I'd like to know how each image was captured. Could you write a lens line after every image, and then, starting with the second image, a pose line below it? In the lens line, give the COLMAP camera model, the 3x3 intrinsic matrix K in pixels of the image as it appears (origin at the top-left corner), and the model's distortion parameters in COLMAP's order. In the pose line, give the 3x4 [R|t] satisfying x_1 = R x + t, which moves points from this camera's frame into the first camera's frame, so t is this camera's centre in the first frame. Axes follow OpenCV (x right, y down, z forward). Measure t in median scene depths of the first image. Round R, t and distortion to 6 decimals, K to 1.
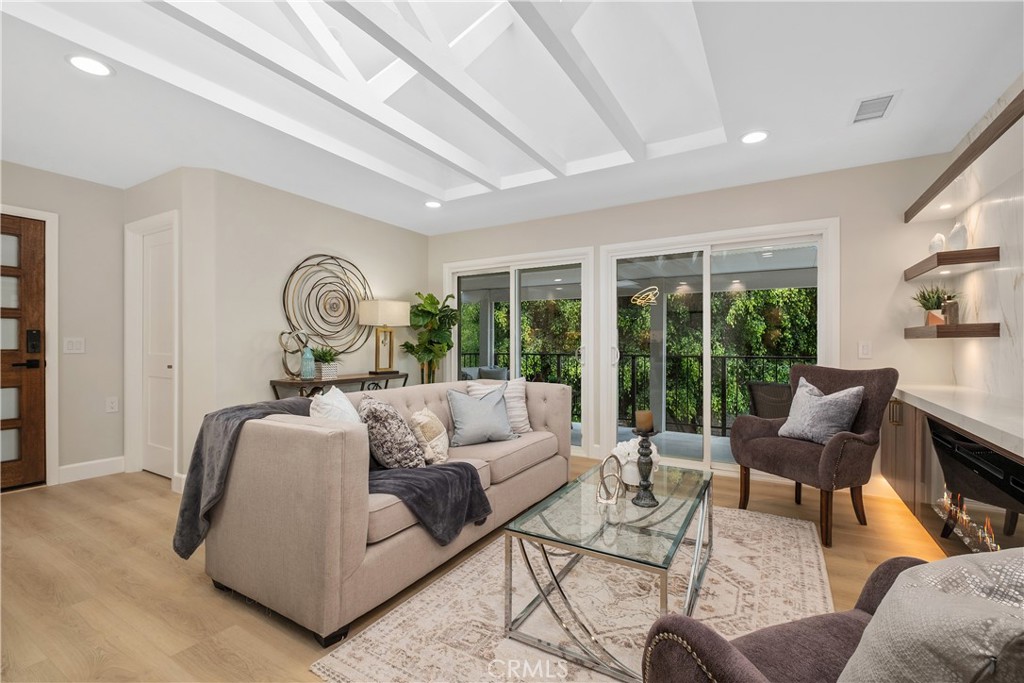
lens RADIAL K [[442.5, 0, 517.4], [0, 442.5, 343.3], [0, 0, 1]] dist [0.003072, -0.005881]
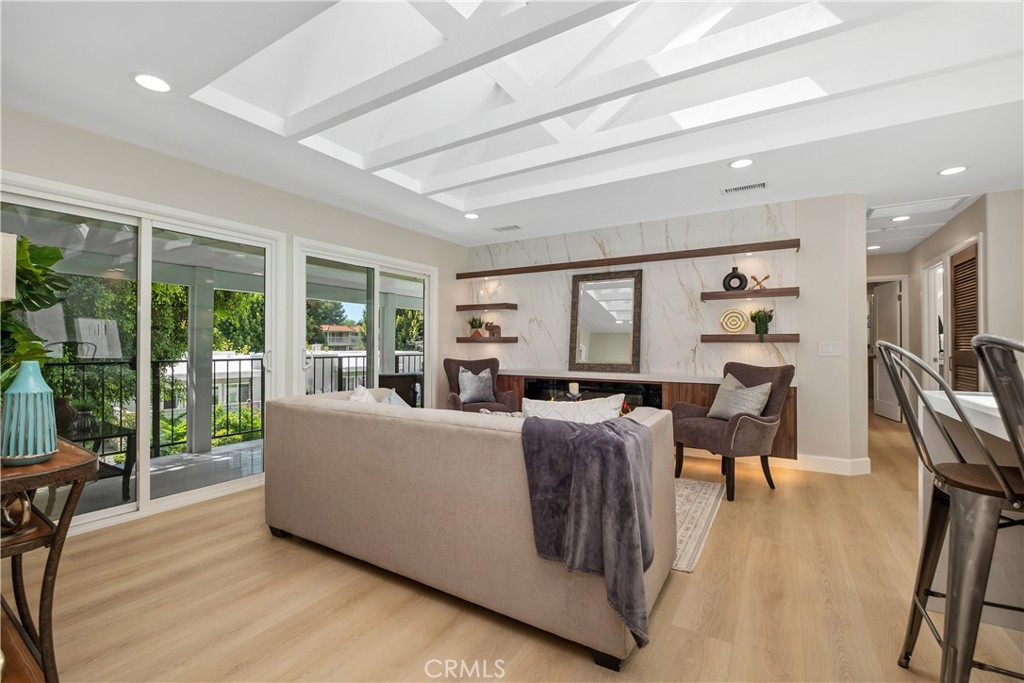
lens RADIAL K [[442.5, 0, 512.2], [0, 442.5, 341.1], [0, 0, 1]] dist [0.003072, -0.005881]
pose [[0.008013, 0.009312, 0.999925, -0.891417], [-0.000749, 0.999956, -0.009306, -0.002101], [-0.999968, -0.000675, 0.008020, 0.717653]]
